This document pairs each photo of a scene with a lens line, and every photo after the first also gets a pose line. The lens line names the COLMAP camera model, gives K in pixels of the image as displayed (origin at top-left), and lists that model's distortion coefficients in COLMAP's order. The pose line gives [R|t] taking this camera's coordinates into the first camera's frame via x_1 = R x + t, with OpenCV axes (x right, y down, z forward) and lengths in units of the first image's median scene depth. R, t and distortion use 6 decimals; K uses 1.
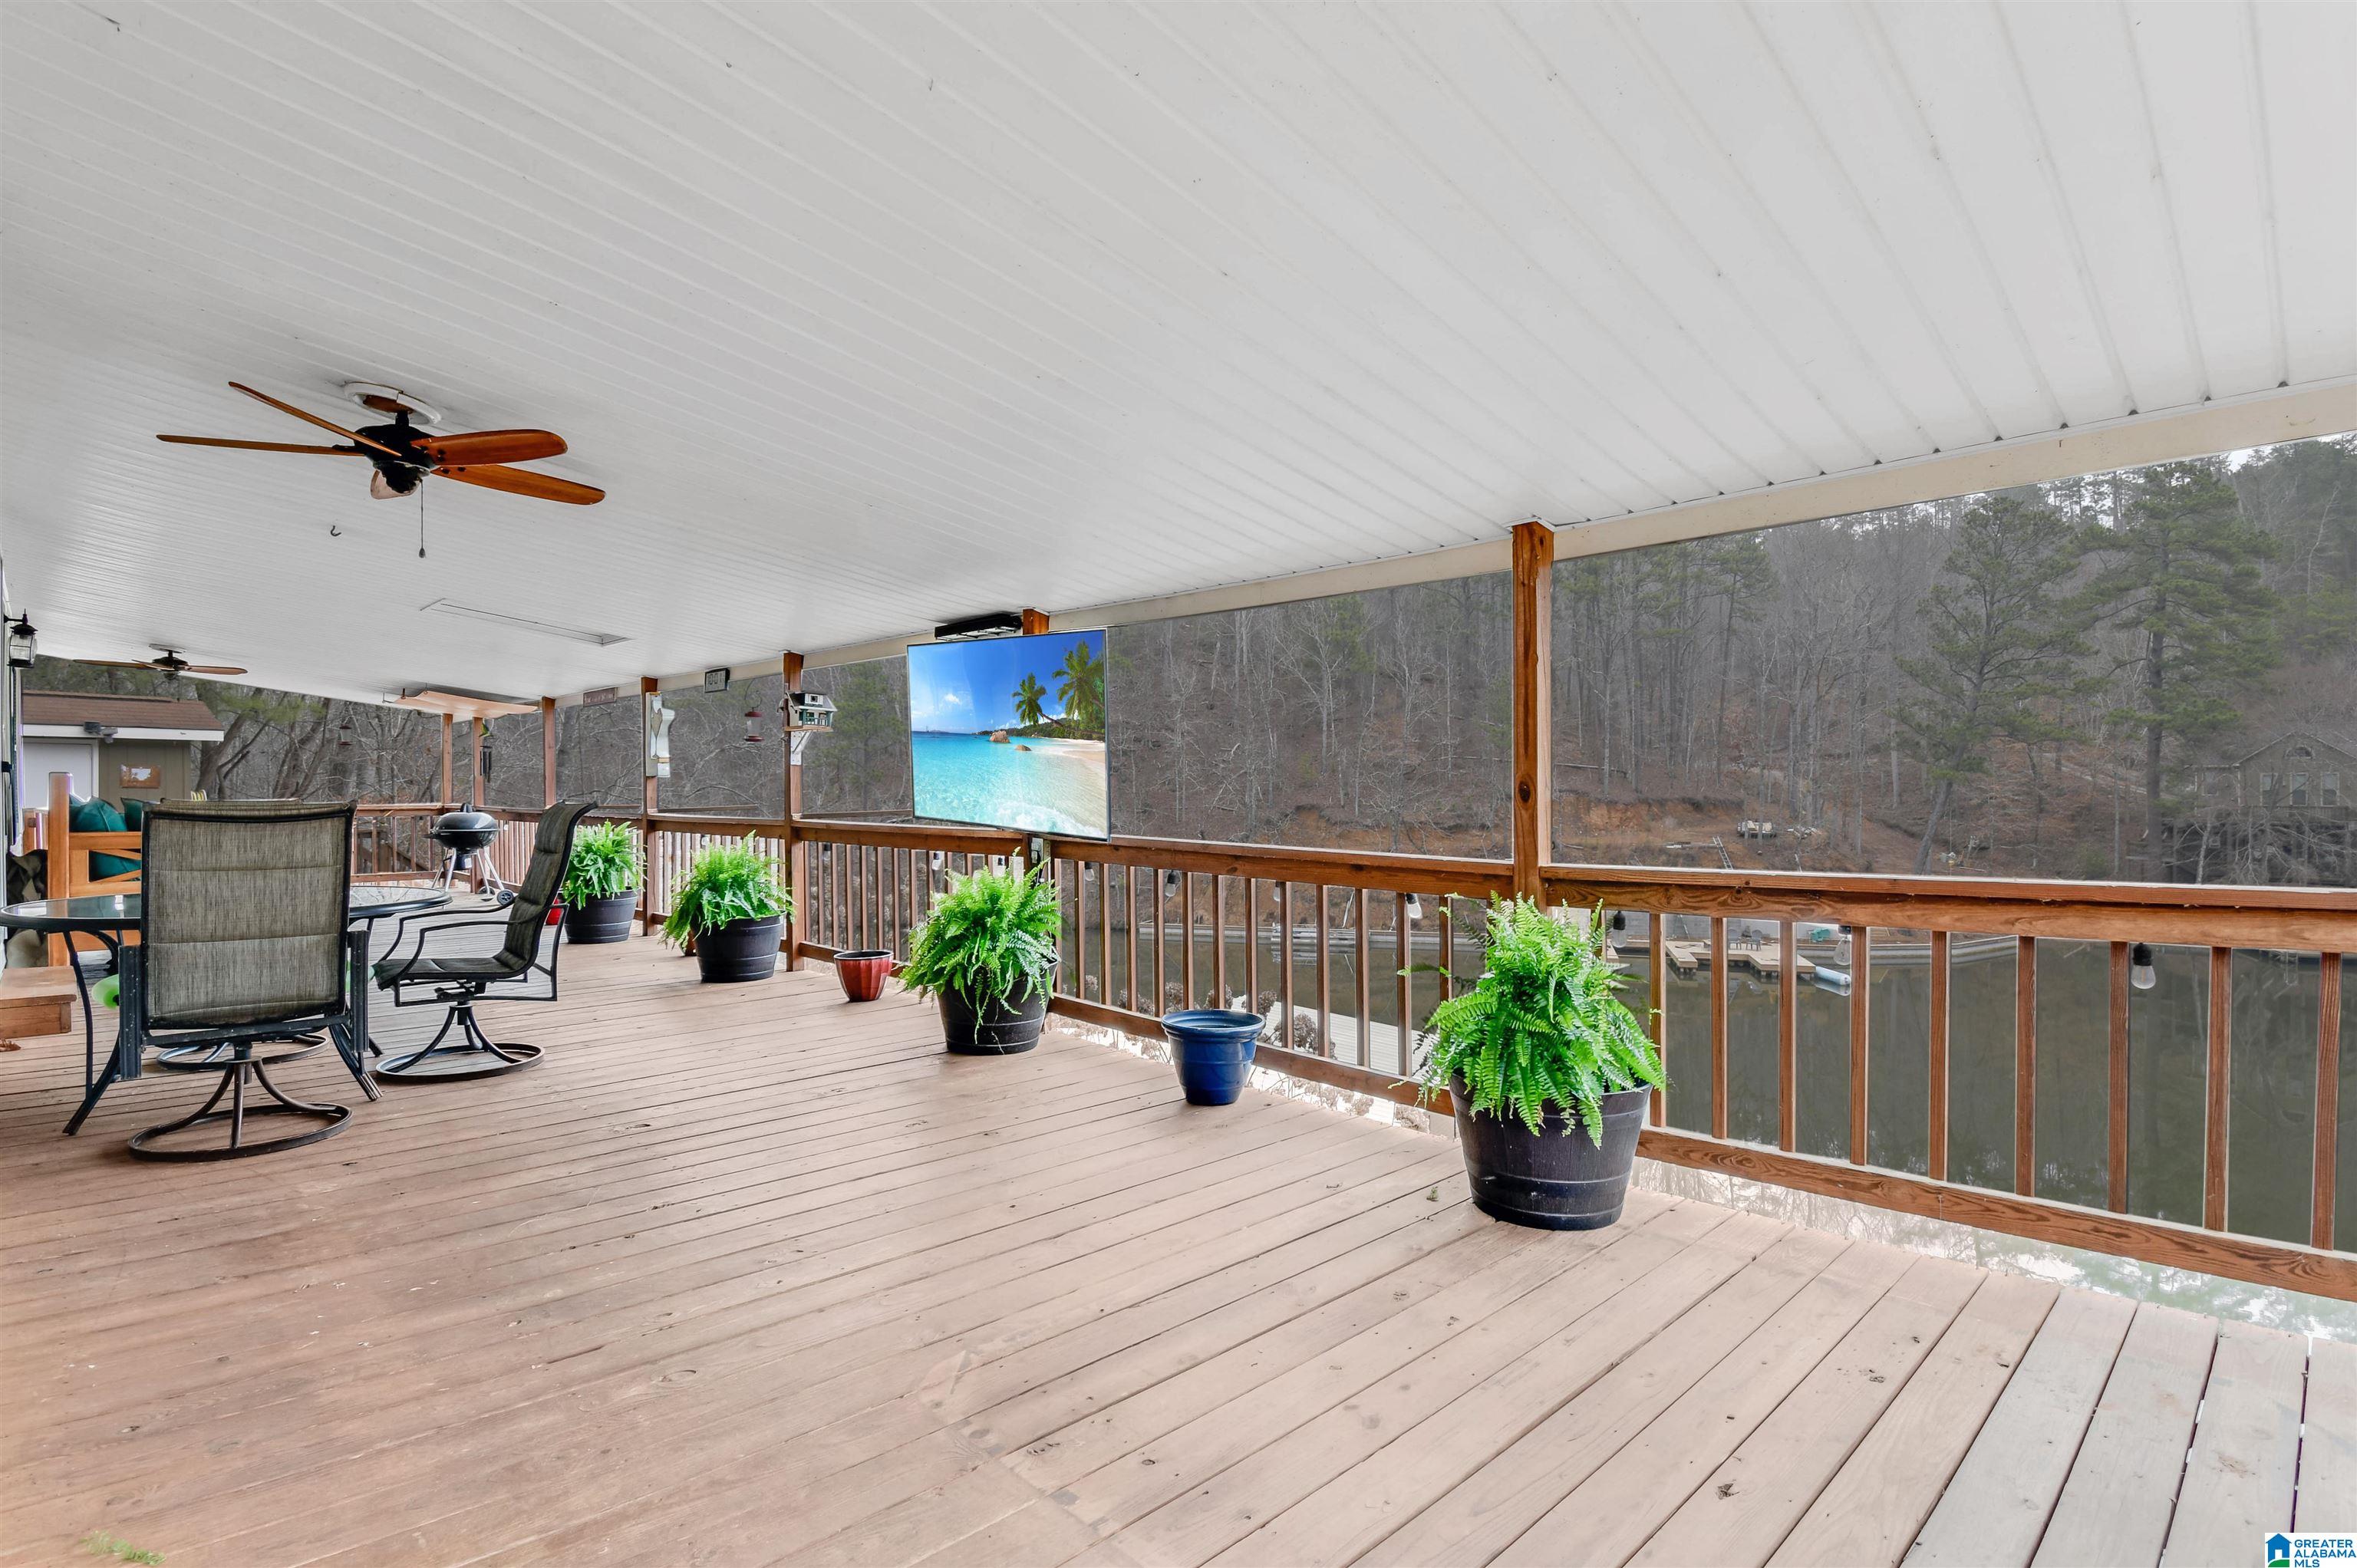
lens RADIAL K [[1162.1, 0, 1178.5], [0, 1162.1, 784.0], [0, 0, 1]] dist [-0.000293, -0.000107]
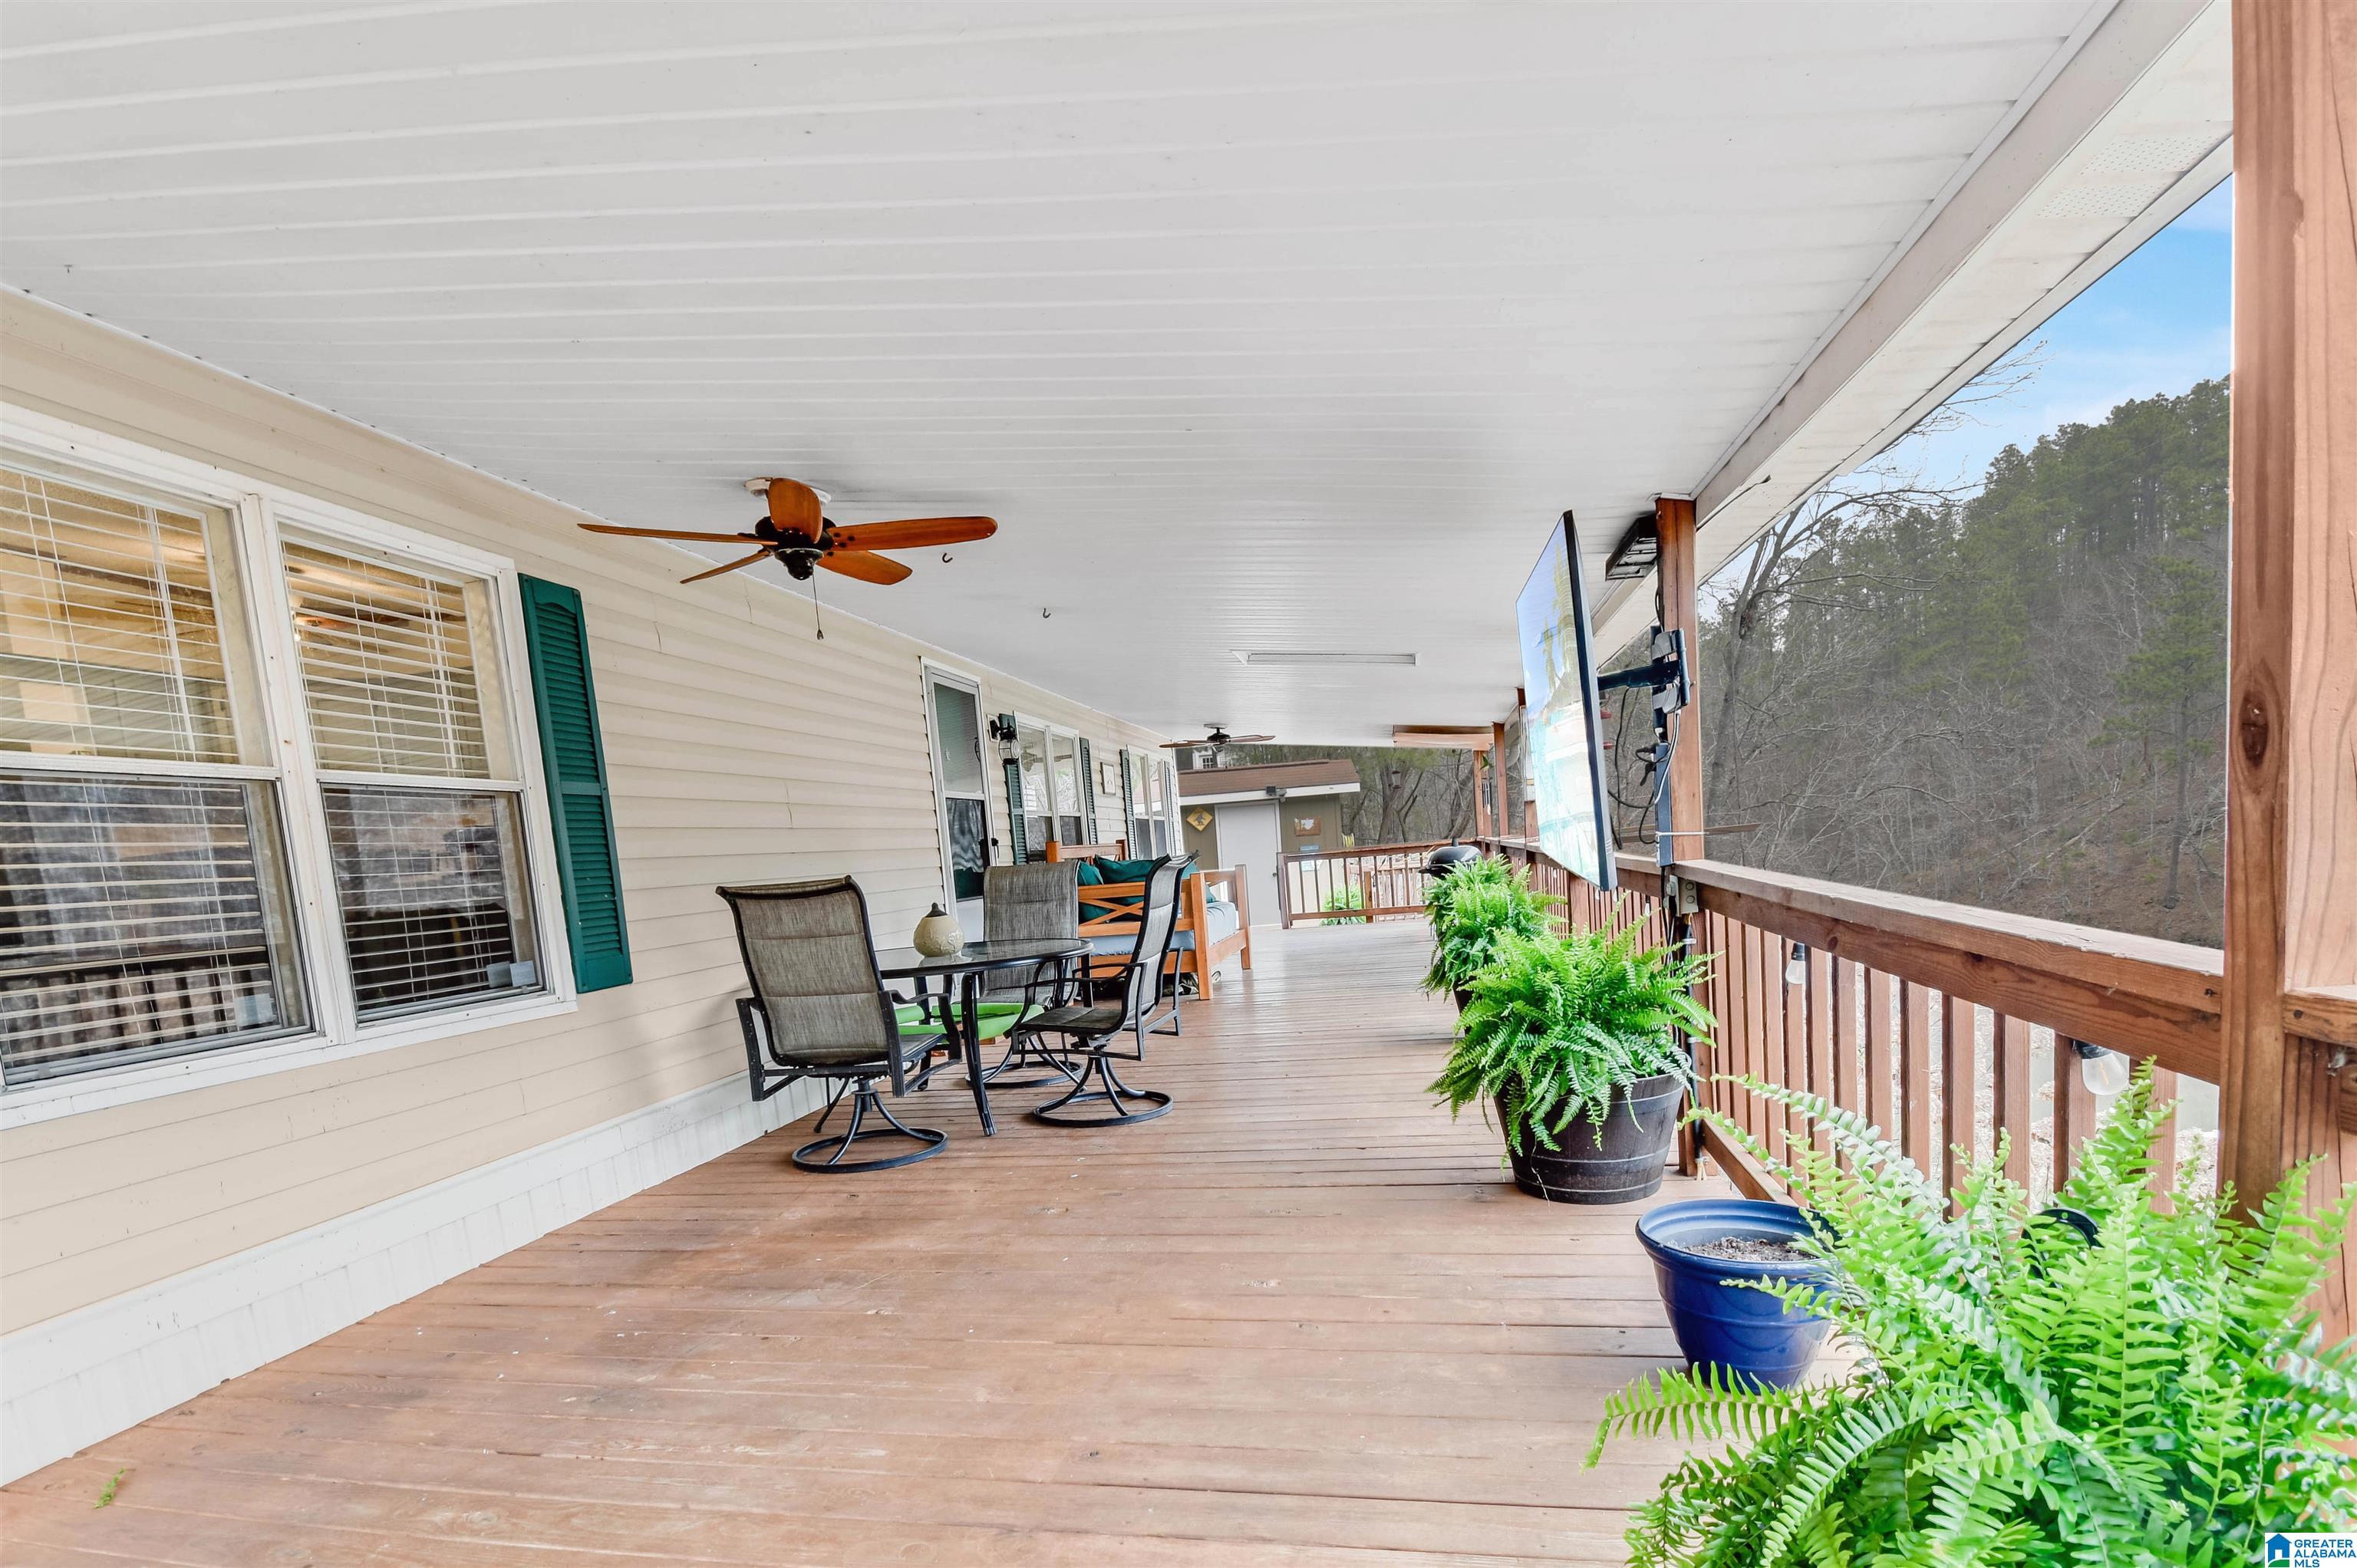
lens RADIAL K [[1191.1, 0, 1175.3], [0, 1191.1, 984.6], [0, 0, 1]] dist [0.001059, 0.000077]
pose [[0.552630, 0.048798, -0.831997, 0.396427], [0.085065, 0.989768, 0.114554, 0.013219], [0.829075, -0.134079, 0.542824, 0.611914]]
